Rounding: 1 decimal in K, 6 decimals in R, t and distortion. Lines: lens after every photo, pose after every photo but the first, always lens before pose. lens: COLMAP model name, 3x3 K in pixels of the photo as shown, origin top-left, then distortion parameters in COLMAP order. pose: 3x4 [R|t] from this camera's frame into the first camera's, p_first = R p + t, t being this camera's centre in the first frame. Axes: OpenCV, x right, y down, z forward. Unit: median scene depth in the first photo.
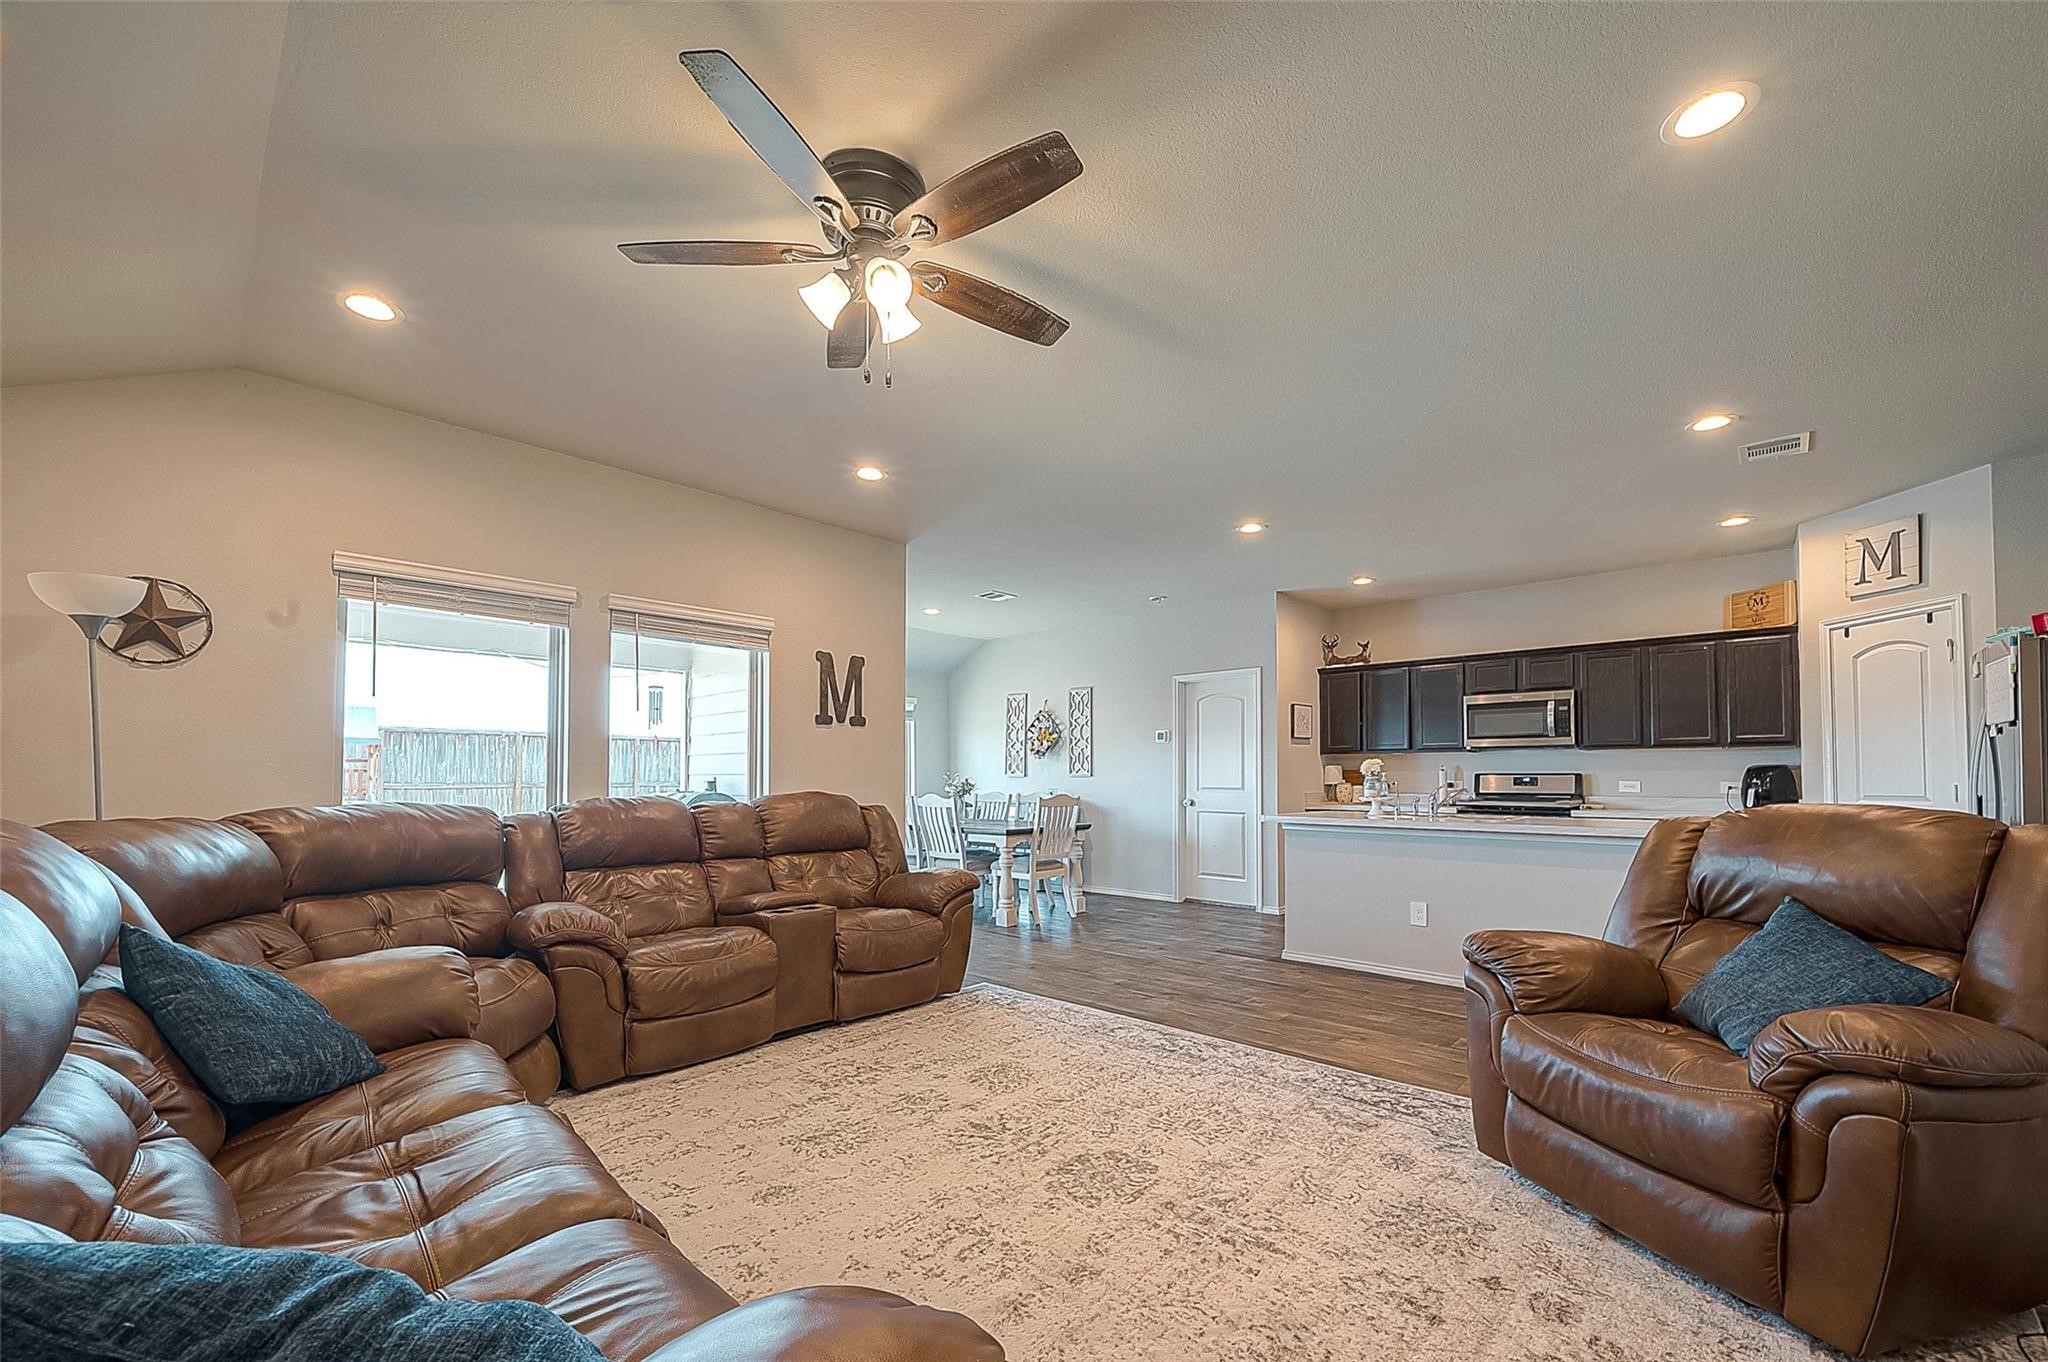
lens RADIAL K [[813.5, 0, 1034.6], [0, 813.5, 751.9], [0, 0, 1]] dist [-0.005916, -0.000117]
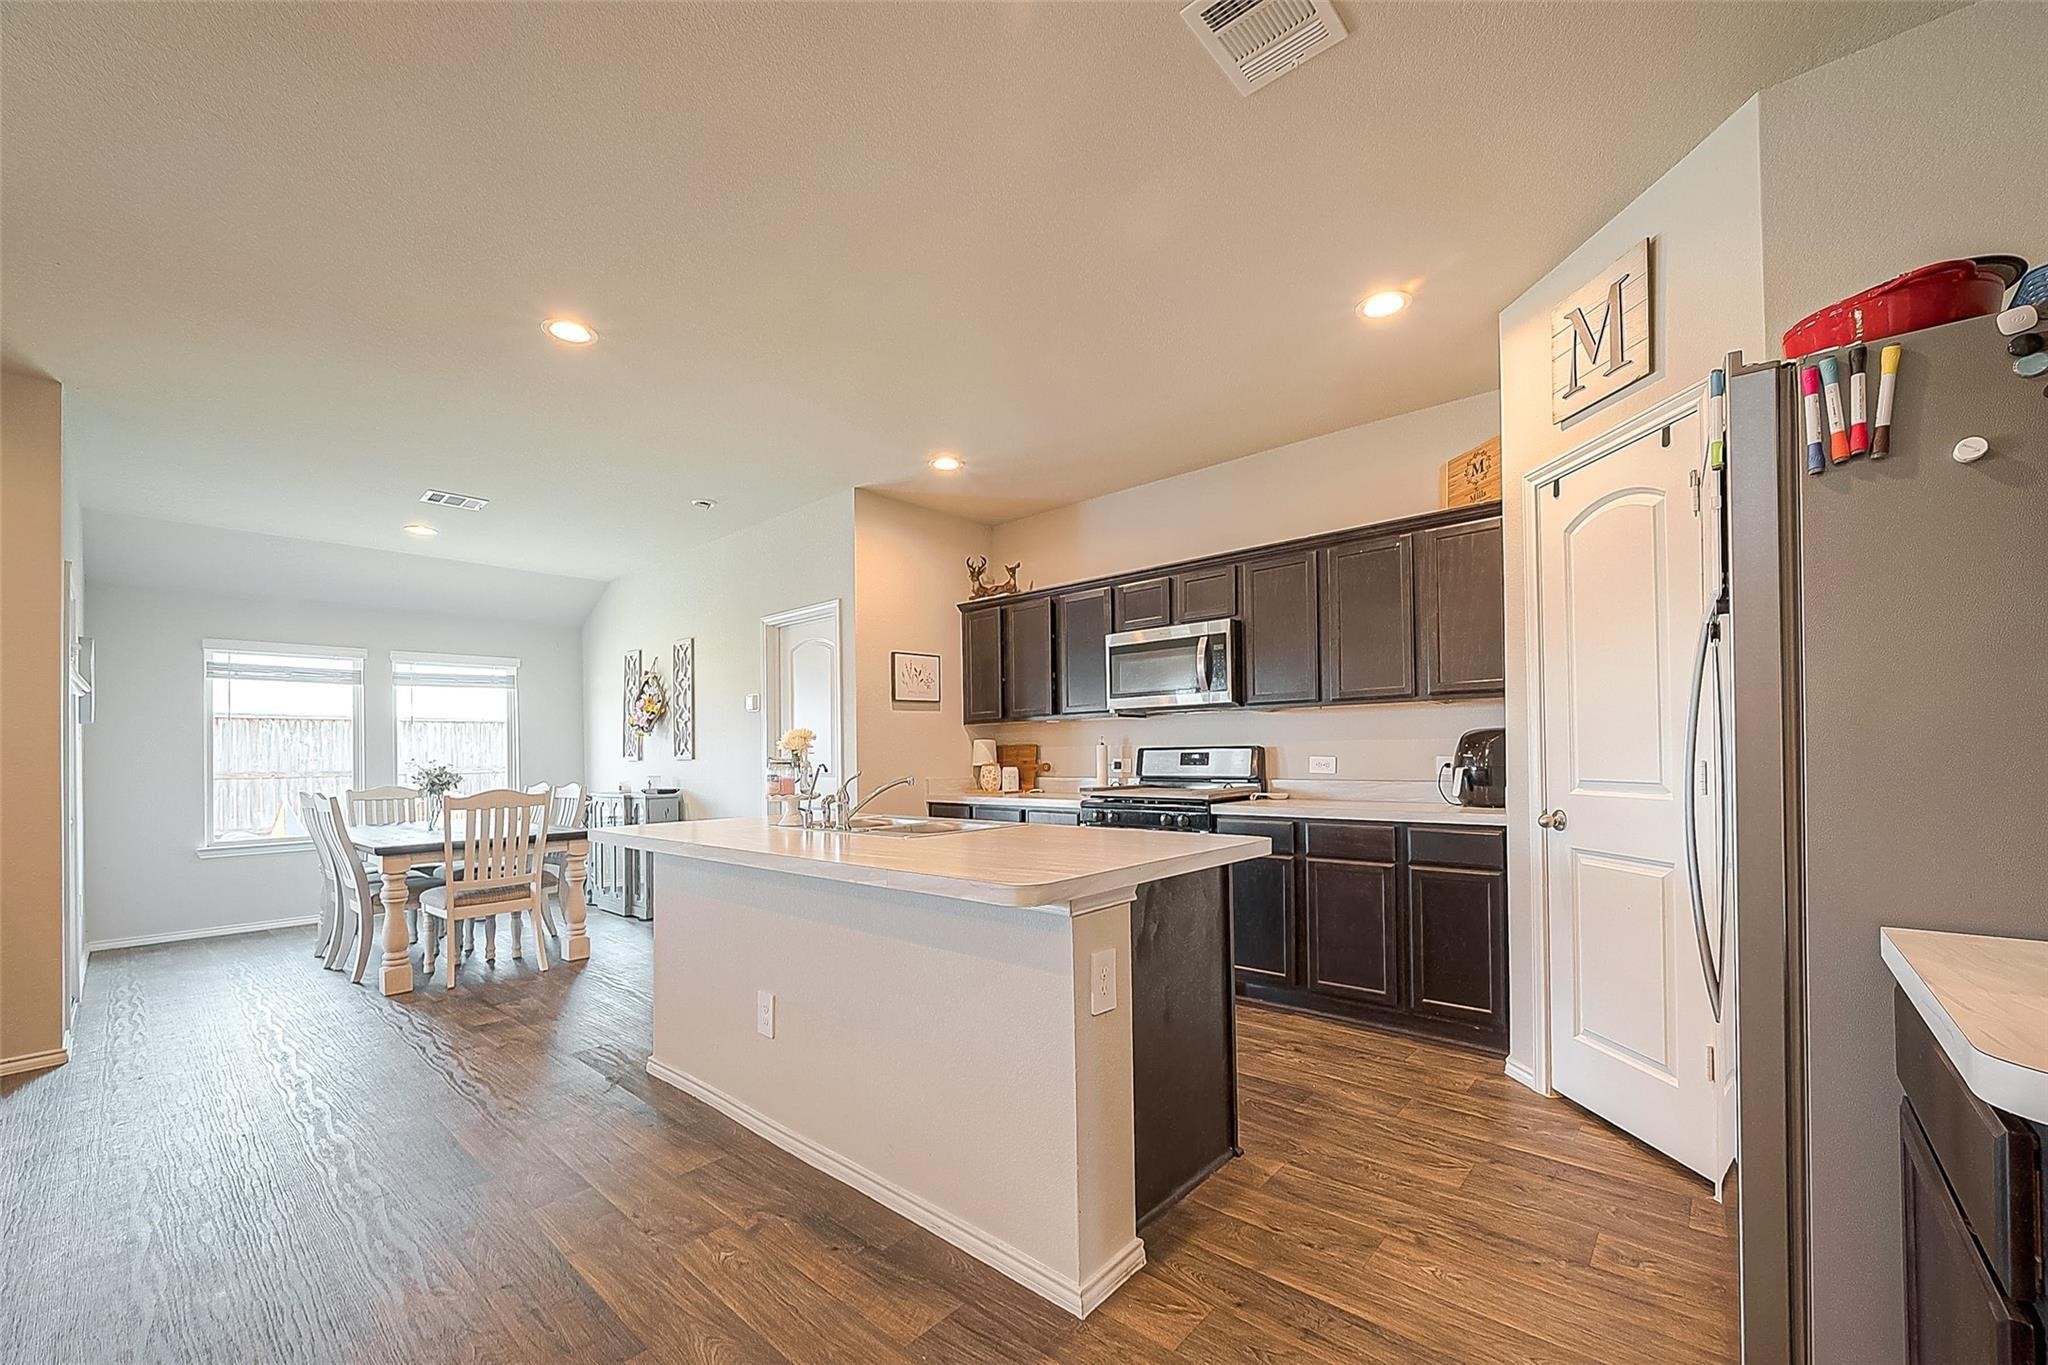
lens RADIAL K [[813.5, 0, 1034.6], [0, 813.5, 753.4], [0, 0, 1]] dist [-0.005916, -0.000117]
pose [[0.999360, -0.017494, 0.031191, 0.435798], [0.016487, 0.999344, 0.032249, 0.007474], [-0.031735, -0.031714, 0.998993, 0.311574]]
